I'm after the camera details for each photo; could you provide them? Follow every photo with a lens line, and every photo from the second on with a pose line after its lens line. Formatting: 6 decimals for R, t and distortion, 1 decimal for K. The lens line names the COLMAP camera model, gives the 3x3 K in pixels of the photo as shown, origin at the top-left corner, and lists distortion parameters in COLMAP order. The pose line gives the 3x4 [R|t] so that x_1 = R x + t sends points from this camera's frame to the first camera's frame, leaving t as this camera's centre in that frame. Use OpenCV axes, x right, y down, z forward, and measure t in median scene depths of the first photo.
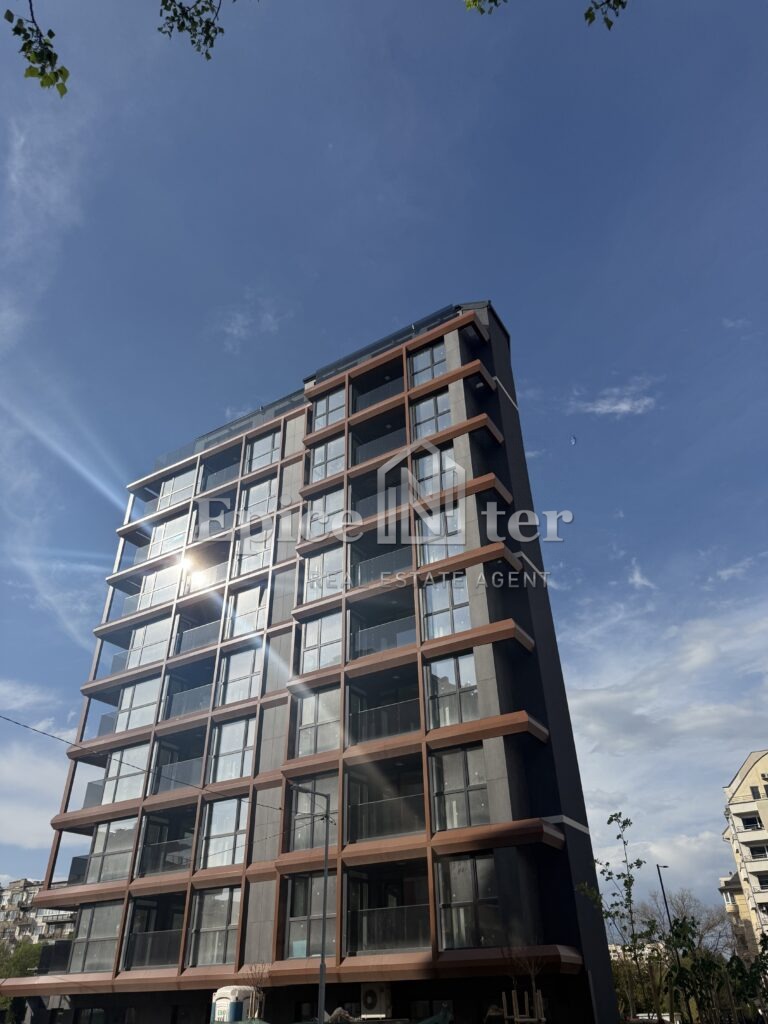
lens RADIAL K [[710.6, 0, 384.0], [0, 710.6, 512.0], [0, 0, 1]] dist [0.059743, -0.075367]
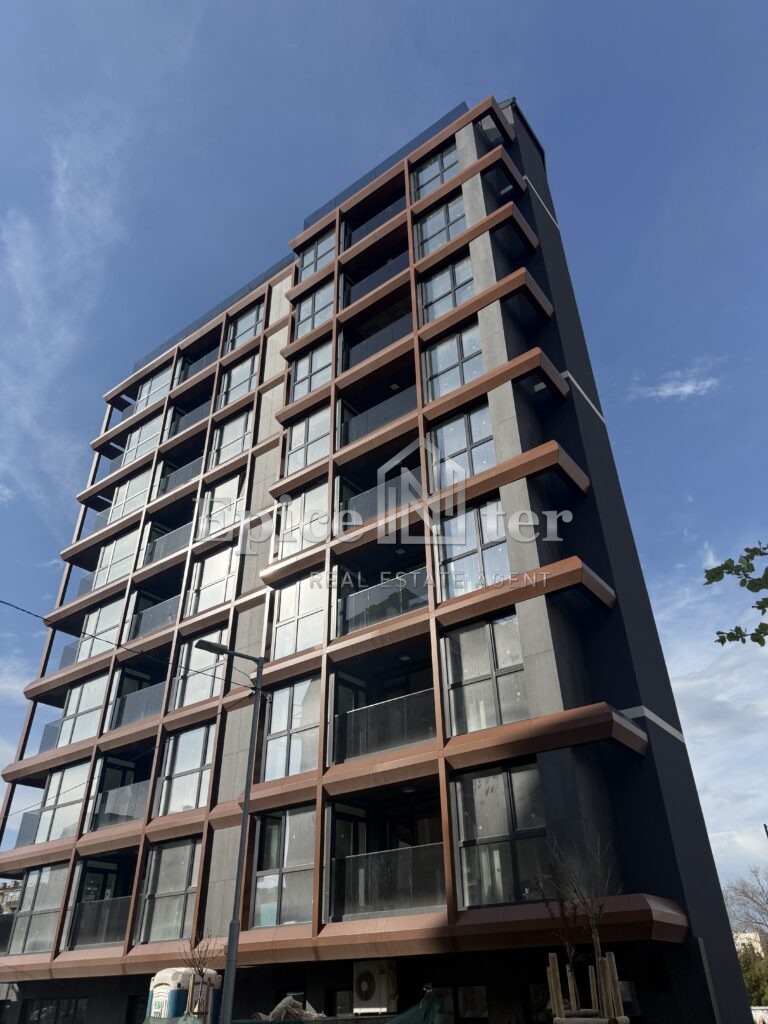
lens RADIAL K [[722.2, 0, 384.3], [0, 722.2, 509.9], [0, 0, 1]] dist [0.059231, -0.073135]
pose [[0.995575, -0.052802, -0.077739, 0.069112], [0.053819, 0.998490, 0.011048, 0.206757], [0.077038, -0.015183, 0.996913, 0.297045]]
